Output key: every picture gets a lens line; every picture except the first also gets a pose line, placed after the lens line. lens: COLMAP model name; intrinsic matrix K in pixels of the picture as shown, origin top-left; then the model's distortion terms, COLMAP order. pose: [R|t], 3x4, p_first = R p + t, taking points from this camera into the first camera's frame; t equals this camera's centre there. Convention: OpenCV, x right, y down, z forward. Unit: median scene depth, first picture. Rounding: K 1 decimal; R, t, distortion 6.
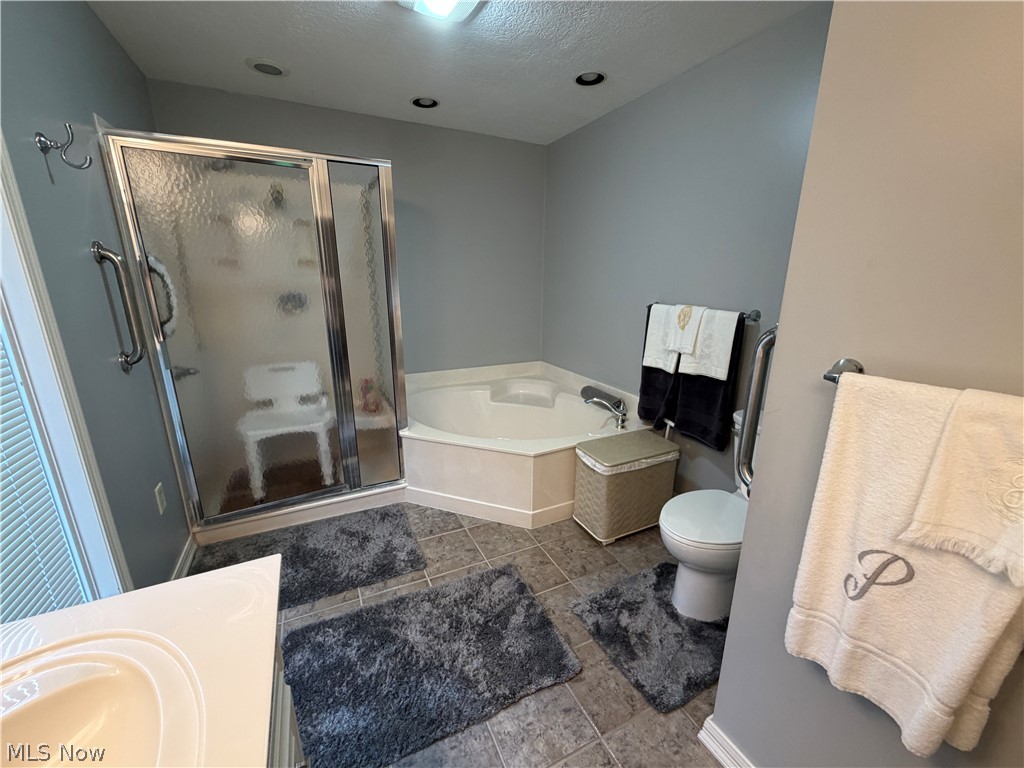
lens RADIAL K [[409.3, 0, 511.3], [0, 409.3, 385.1], [0, 0, 1]] dist [-0.001129, -0.000301]
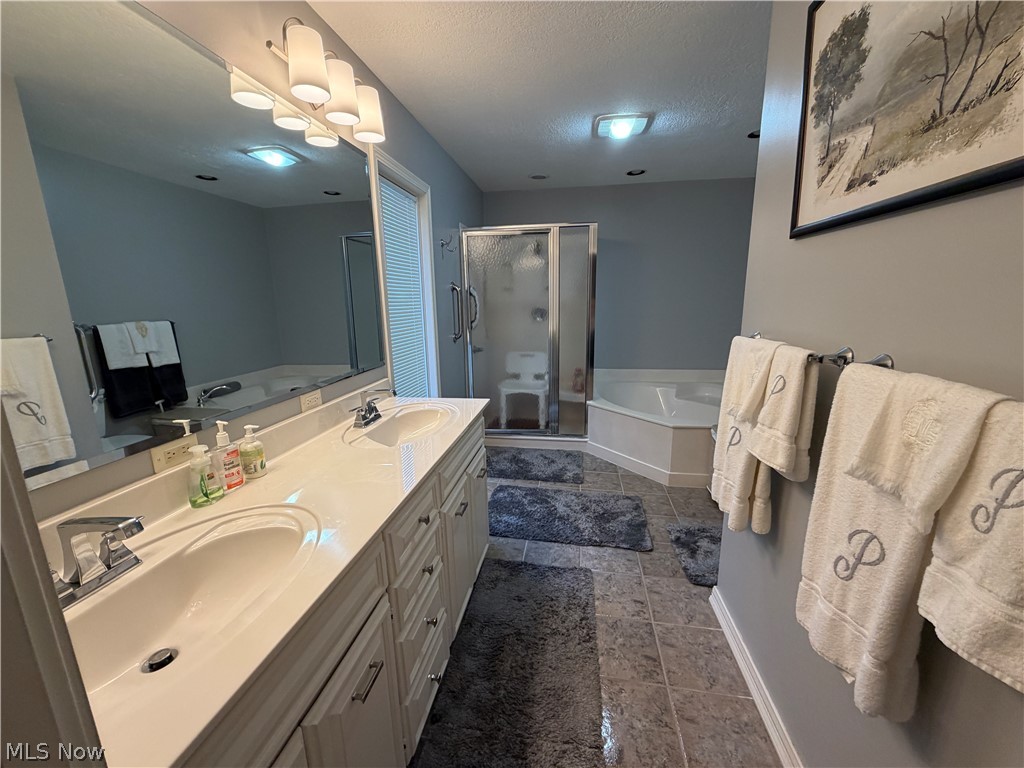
lens RADIAL K [[409.3, 0, 511.3], [0, 409.3, 385.1], [0, 0, 1]] dist [-0.001129, -0.000301]
pose [[0.813520, 0.102699, -0.572397, 0.394338], [-0.132259, 0.991163, -0.010140, 0.127596], [0.566297, 0.083954, 0.819914, -0.409079]]
